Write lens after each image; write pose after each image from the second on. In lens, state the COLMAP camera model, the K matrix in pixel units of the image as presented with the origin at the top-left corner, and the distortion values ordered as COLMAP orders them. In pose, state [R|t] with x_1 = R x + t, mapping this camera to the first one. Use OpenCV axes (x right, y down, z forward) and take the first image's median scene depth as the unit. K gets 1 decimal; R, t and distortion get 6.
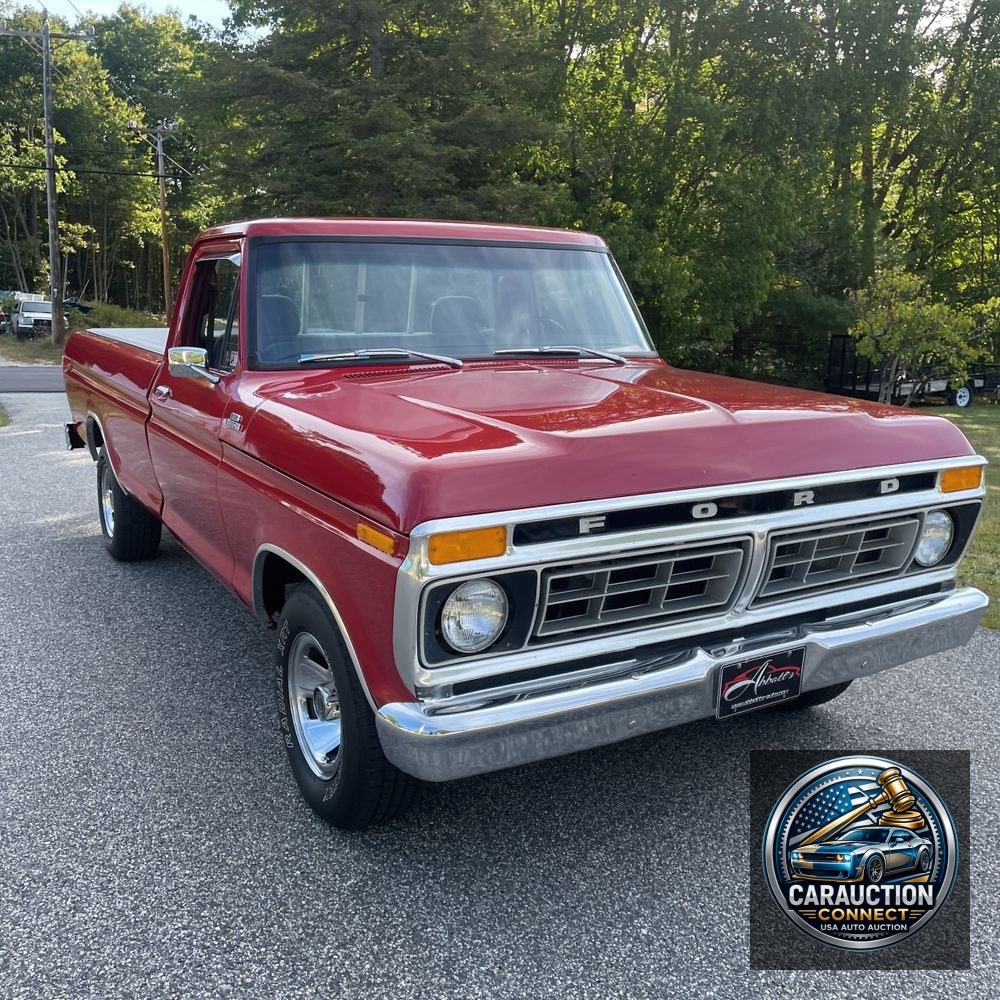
lens RADIAL K [[996.2, 0, 483.6], [0, 996.2, 498.1], [0, 0, 1]] dist [0.085682, -0.125135]
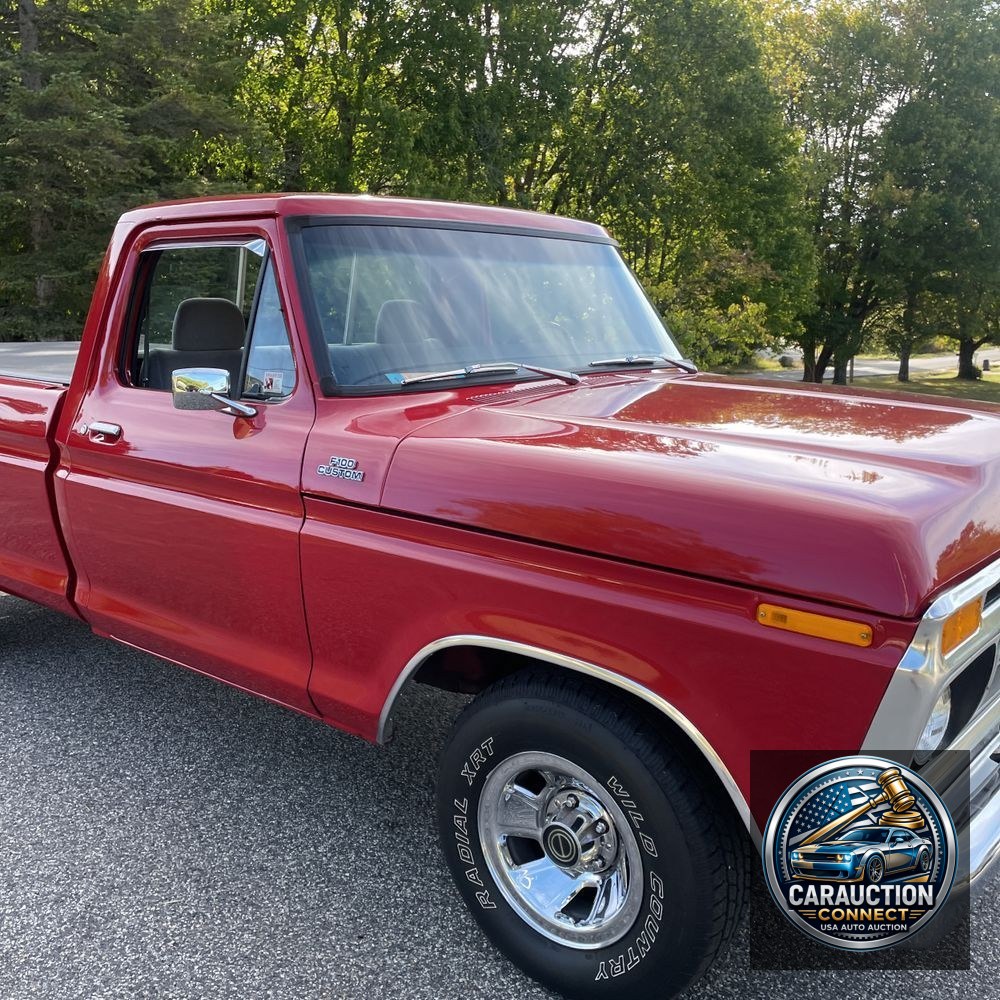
lens RADIAL K [[994.8, 0, 494.6], [0, 994.8, 495.0], [0, 0, 1]] dist [0.079413, -0.109821]
pose [[0.927303, -0.076031, 0.366509, -0.100549], [0.080326, 0.996762, 0.003542, -0.012527], [-0.365592, 0.026155, 0.930408, 0.070667]]
